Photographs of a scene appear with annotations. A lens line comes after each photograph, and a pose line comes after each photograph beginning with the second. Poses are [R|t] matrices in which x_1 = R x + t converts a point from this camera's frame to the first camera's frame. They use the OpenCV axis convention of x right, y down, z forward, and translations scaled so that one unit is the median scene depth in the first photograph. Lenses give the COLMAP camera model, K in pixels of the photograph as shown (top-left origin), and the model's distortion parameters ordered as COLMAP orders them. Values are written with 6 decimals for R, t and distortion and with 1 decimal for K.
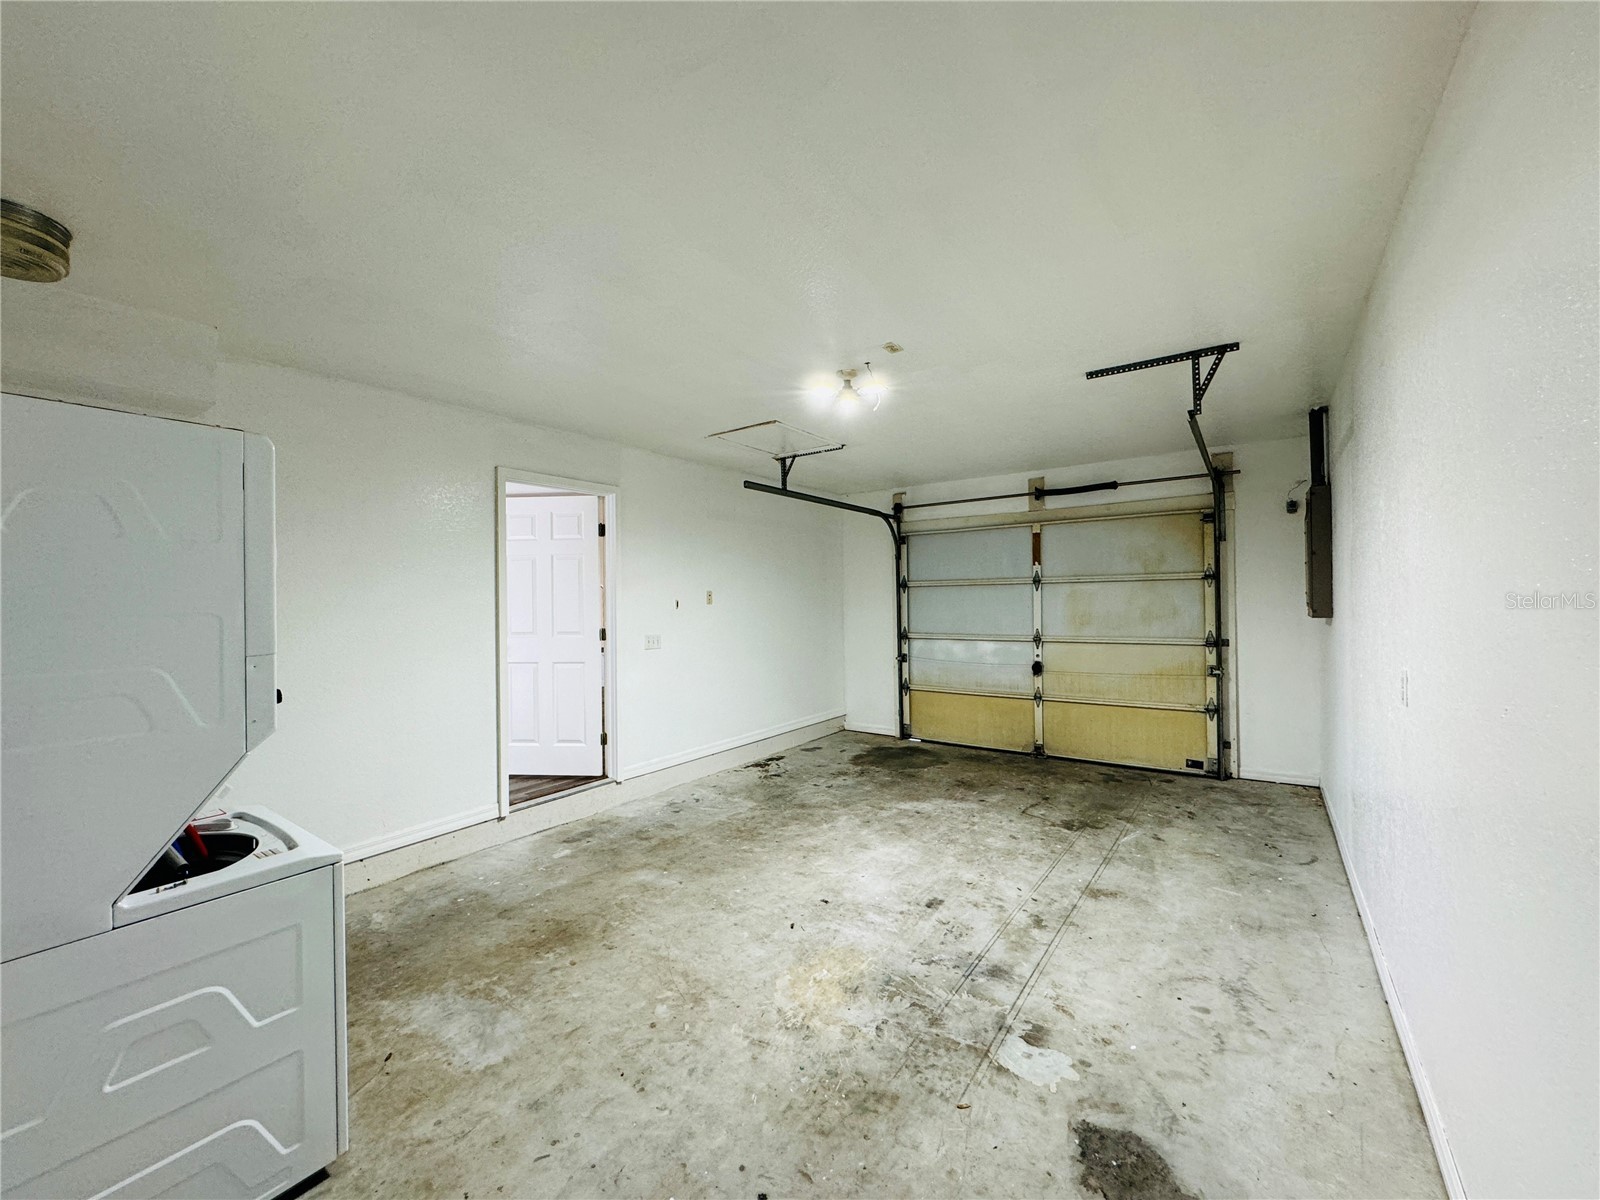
lens RADIAL K [[641.9, 0, 799.0], [0, 641.9, 598.0], [0, 0, 1]] dist [-0.000249, -0.000366]
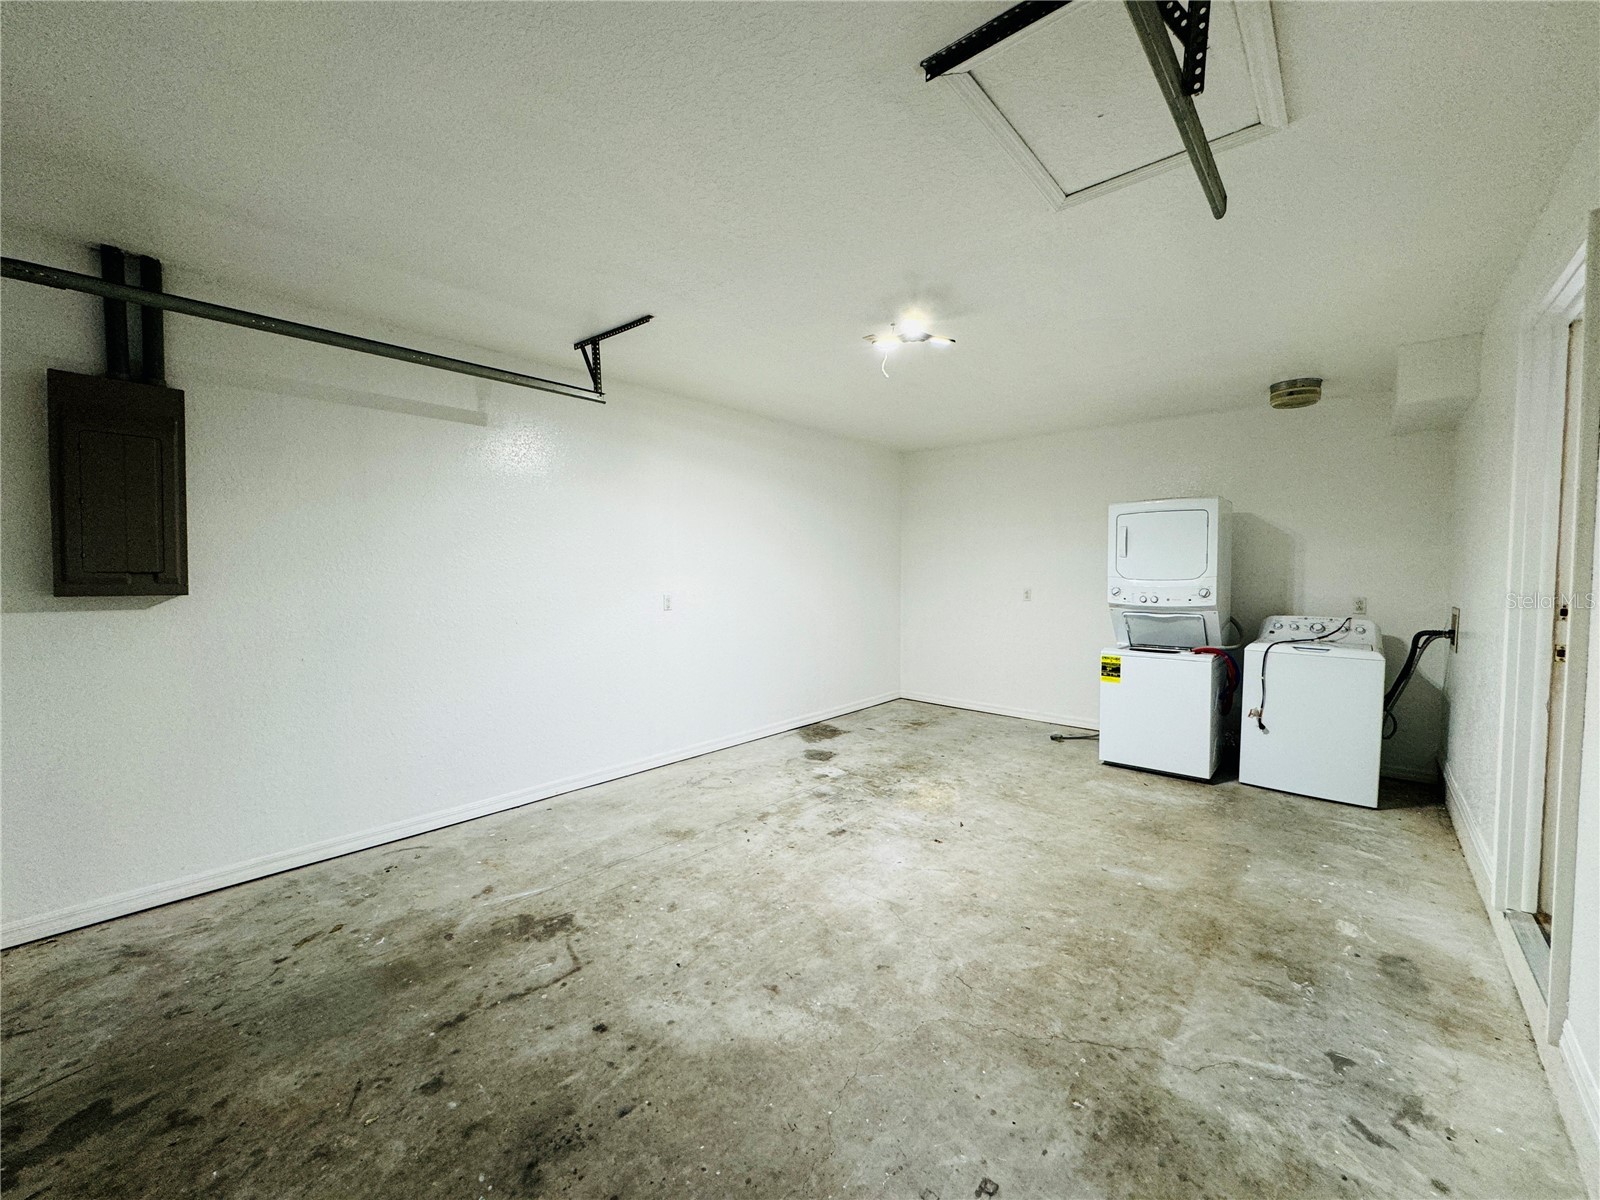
lens RADIAL K [[641.9, 0, 800.9], [0, 641.9, 594.8], [0, 0, 1]] dist [-0.000249, -0.000366]
pose [[-0.995440, 0.009228, 0.094942, 0.147589], [0.013046, 0.999127, 0.039676, 0.016125], [-0.094493, 0.040734, -0.994692, 1.885466]]
